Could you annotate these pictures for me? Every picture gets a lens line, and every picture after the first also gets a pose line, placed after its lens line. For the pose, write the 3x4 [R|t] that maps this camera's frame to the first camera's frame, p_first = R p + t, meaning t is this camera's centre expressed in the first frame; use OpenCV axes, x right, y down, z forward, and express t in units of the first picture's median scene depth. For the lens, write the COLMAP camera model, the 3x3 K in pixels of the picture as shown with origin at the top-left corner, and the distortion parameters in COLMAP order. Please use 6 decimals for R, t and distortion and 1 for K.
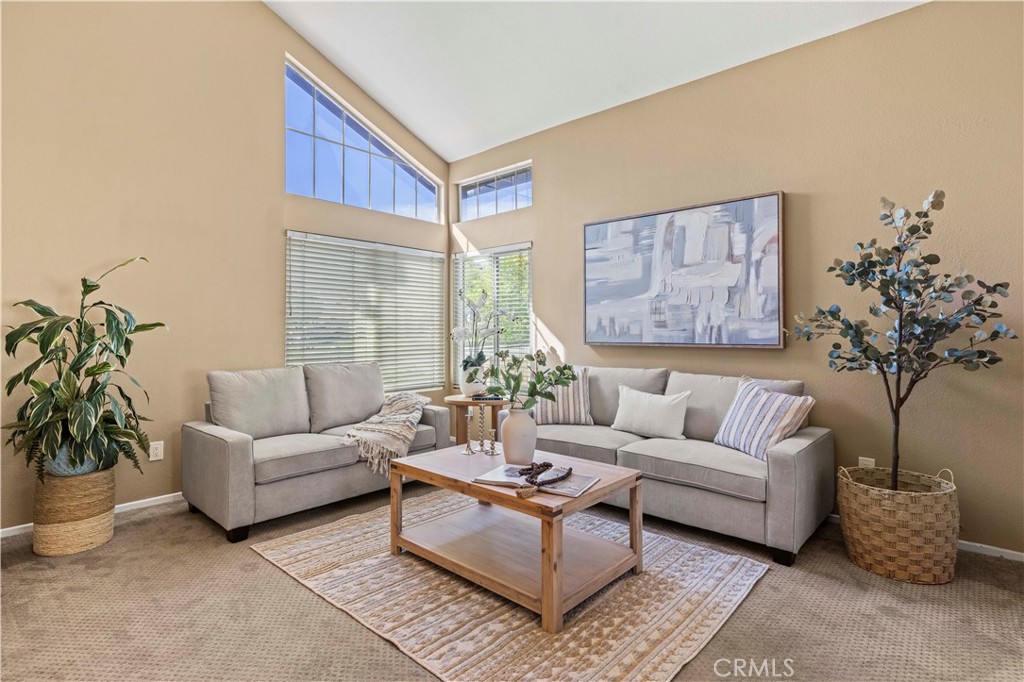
lens RADIAL K [[514.5, 0, 510.3], [0, 514.5, 324.2], [0, 0, 1]] dist [-0.002415, 0.001926]
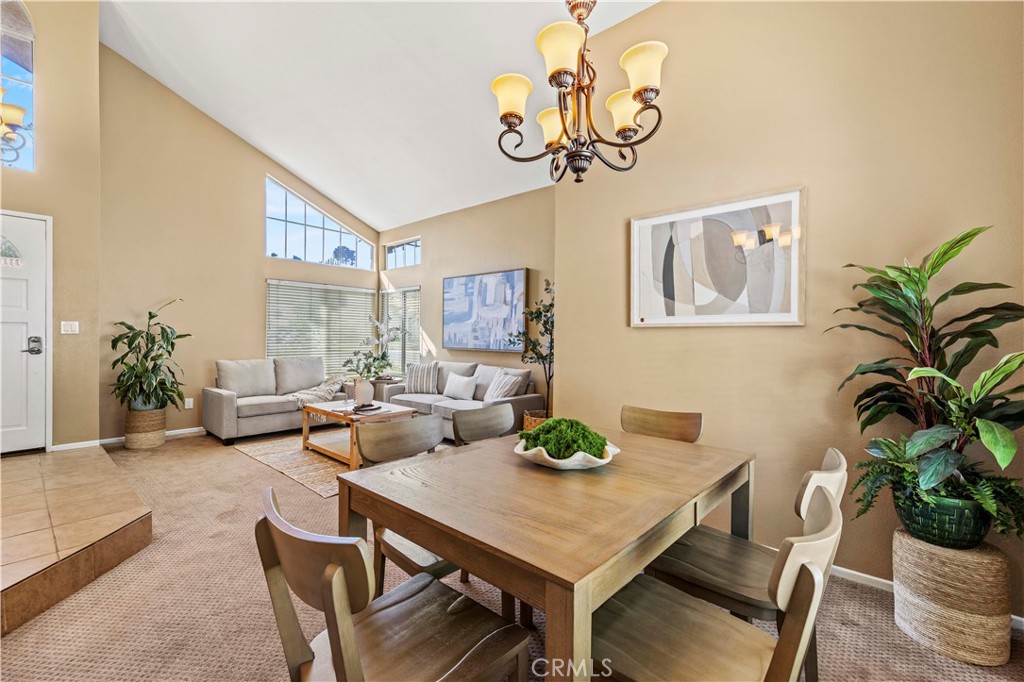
lens RADIAL K [[437.9, 0, 506.7], [0, 437.9, 341.1], [0, 0, 1]] dist [0.003513, -0.000384]
pose [[0.999877, 0.015218, 0.003668, 0.429894], [-0.015303, 0.999587, 0.024327, -0.029557], [-0.003297, -0.024380, 0.999697, -0.554050]]
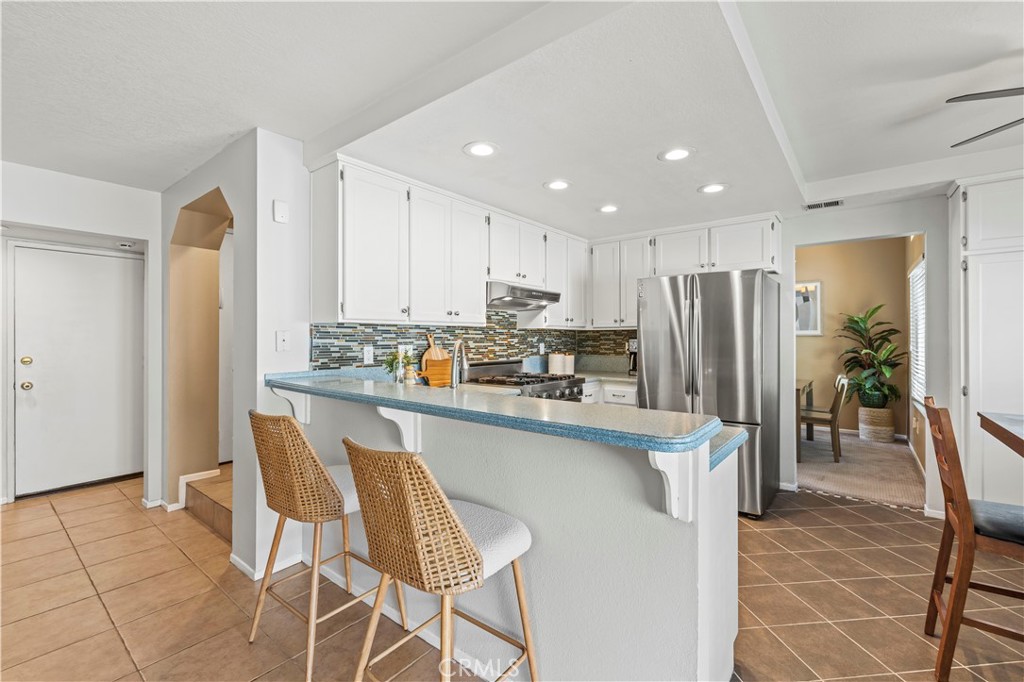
lens RADIAL K [[437.9, 0, 510.4], [0, 437.9, 337.7], [0, 0, 1]] dist [0.003513, -0.000384]
pose [[0.998264, 0.001345, 0.058887, -0.440088], [-0.002263, 0.999877, 0.015521, -0.058826], [-0.058859, -0.015627, 0.998144, -1.529225]]
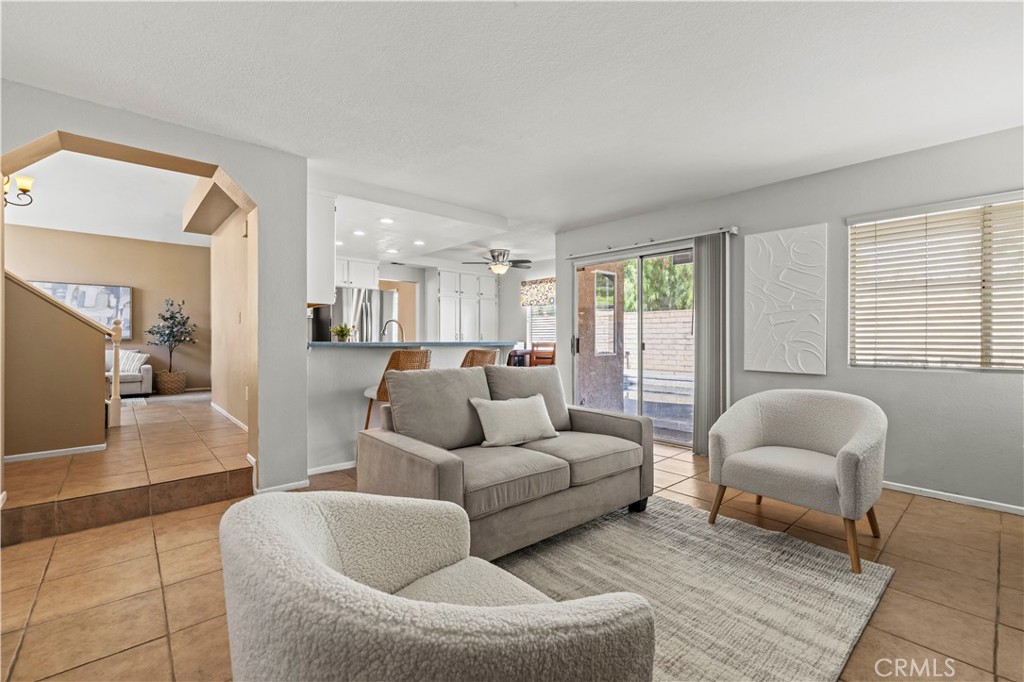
lens RADIAL K [[437.9, 0, 507.5], [0, 437.9, 336.4], [0, 0, 1]] dist [0.003513, -0.000384]
pose [[0.112061, 0.004670, 0.993690, -1.647801], [-0.017201, 0.999848, -0.002759, -0.000884], [-0.993552, -0.016783, 0.112125, -1.364616]]
